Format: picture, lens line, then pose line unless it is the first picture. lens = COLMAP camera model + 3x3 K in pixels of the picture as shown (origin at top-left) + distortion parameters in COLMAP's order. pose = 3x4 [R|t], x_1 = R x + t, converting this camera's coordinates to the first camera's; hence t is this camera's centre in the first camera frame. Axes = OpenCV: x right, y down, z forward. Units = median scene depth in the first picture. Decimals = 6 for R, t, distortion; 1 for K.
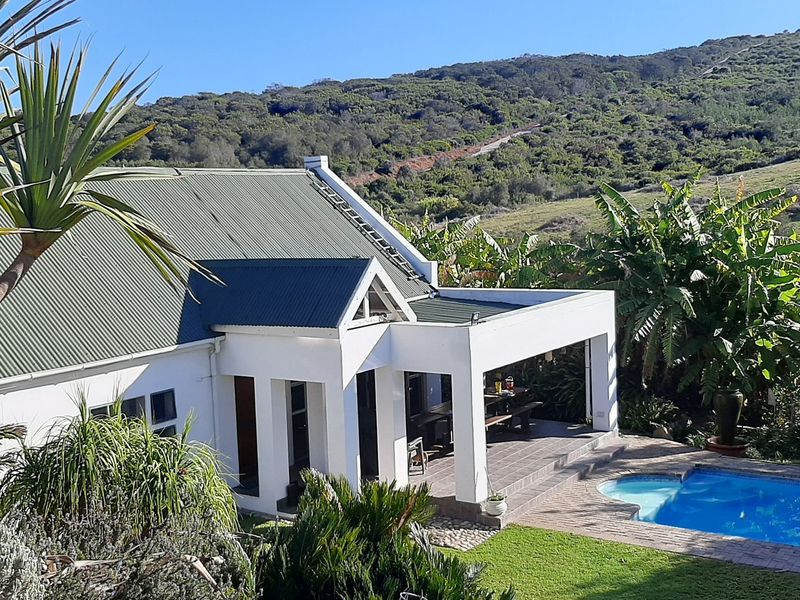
lens RADIAL K [[993.9, 0, 400.0], [0, 993.9, 300.0], [0, 0, 1]] dist [-0.004586, -0.118376]
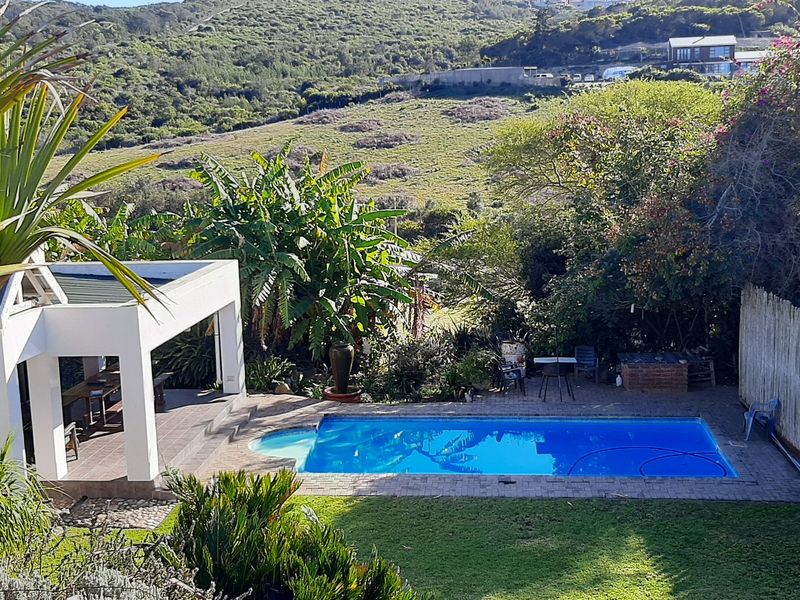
lens RADIAL K [[993.9, 0, 400.0], [0, 993.9, 300.0], [0, 0, 1]] dist [-0.004586, -0.118376]
pose [[0.845515, -0.064783, 0.530007, -0.195744], [0.035100, 0.997209, 0.065895, -0.029851], [-0.532797, -0.037112, 0.845429, 0.017729]]
